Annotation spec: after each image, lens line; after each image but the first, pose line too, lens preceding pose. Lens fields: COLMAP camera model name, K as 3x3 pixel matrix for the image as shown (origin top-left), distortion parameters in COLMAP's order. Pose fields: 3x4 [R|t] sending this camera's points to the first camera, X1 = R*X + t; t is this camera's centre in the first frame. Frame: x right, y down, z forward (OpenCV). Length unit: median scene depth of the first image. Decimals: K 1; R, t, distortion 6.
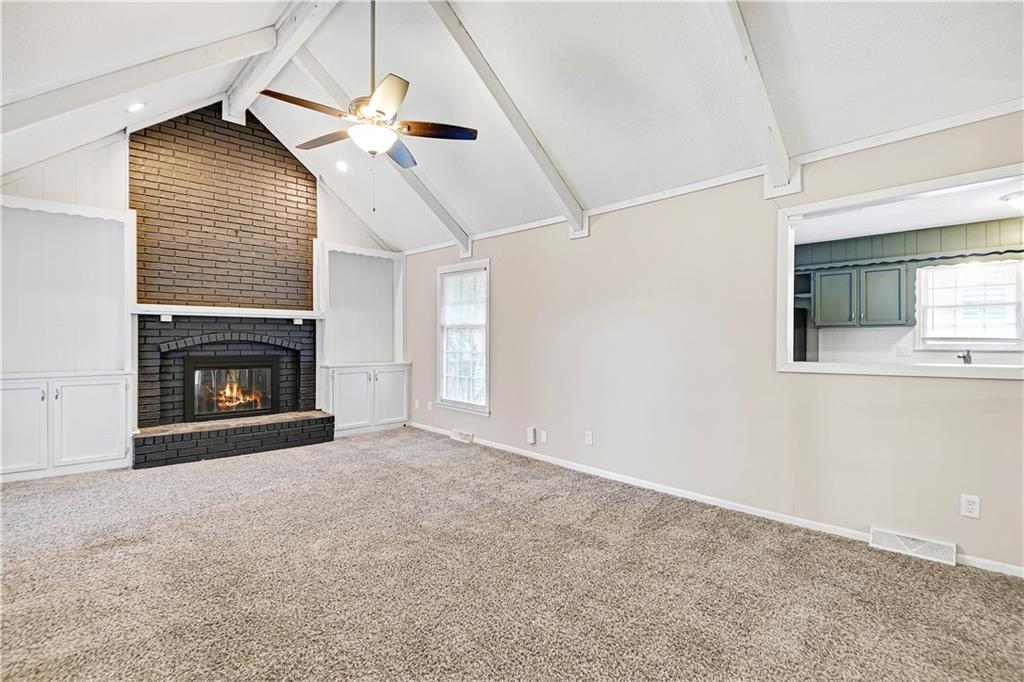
lens RADIAL K [[487.0, 0, 512.0], [0, 487.0, 341.0], [0, 0, 1]] dist [0.001170, -0.000419]
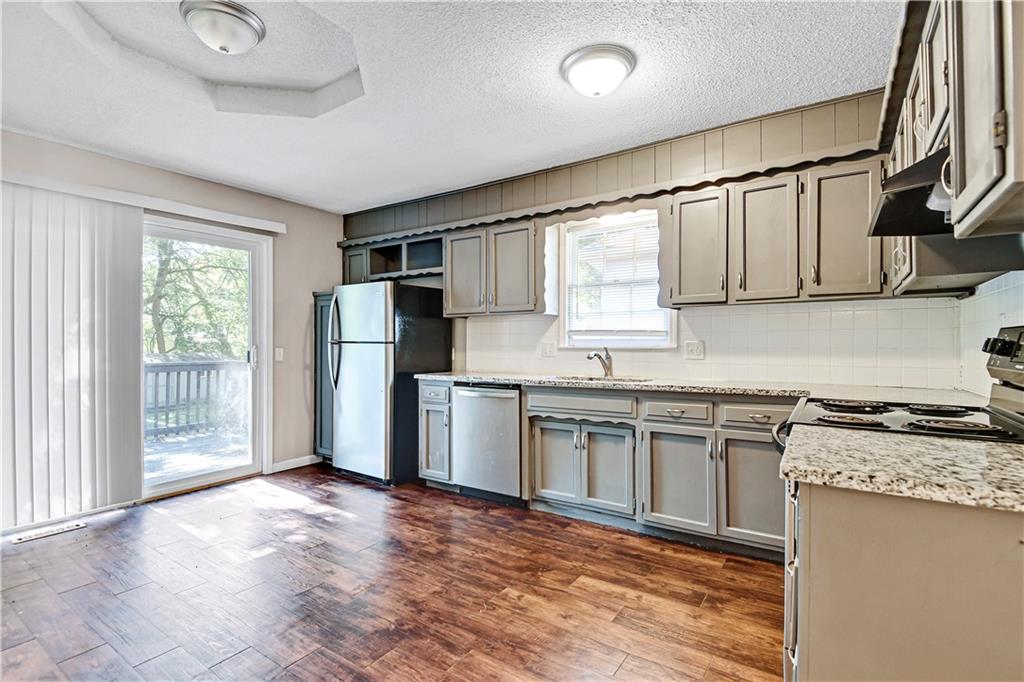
lens RADIAL K [[487.0, 0, 512.0], [0, 487.0, 341.0], [0, 0, 1]] dist [0.001170, -0.000419]
pose [[0.977929, -0.001334, 0.208933, 0.619397], [0.002430, 0.999985, -0.004989, 0.011293], [-0.208923, 0.005387, 0.977917, 0.339109]]
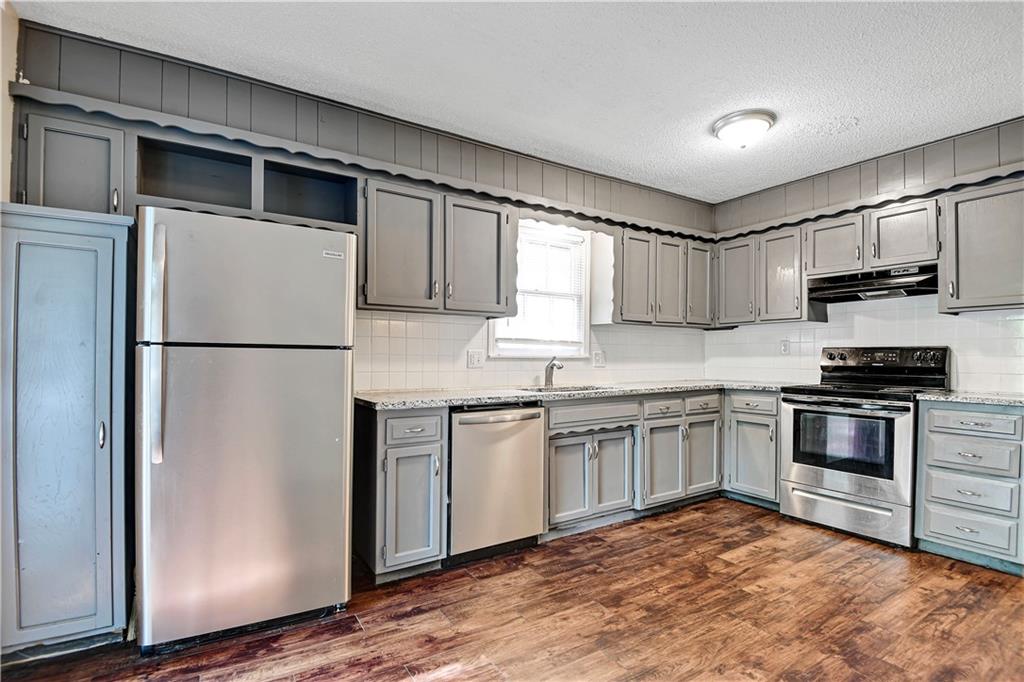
lens RADIAL K [[482.1, 0, 525.2], [0, 482.1, 351.3], [0, 0, 1]] dist [-0.000112, -0.021142]
pose [[0.187969, 0.003039, 0.982170, 0.253210], [-0.008579, 0.999962, -0.001452, 0.011223], [-0.982137, -0.008153, 0.187988, 0.850101]]
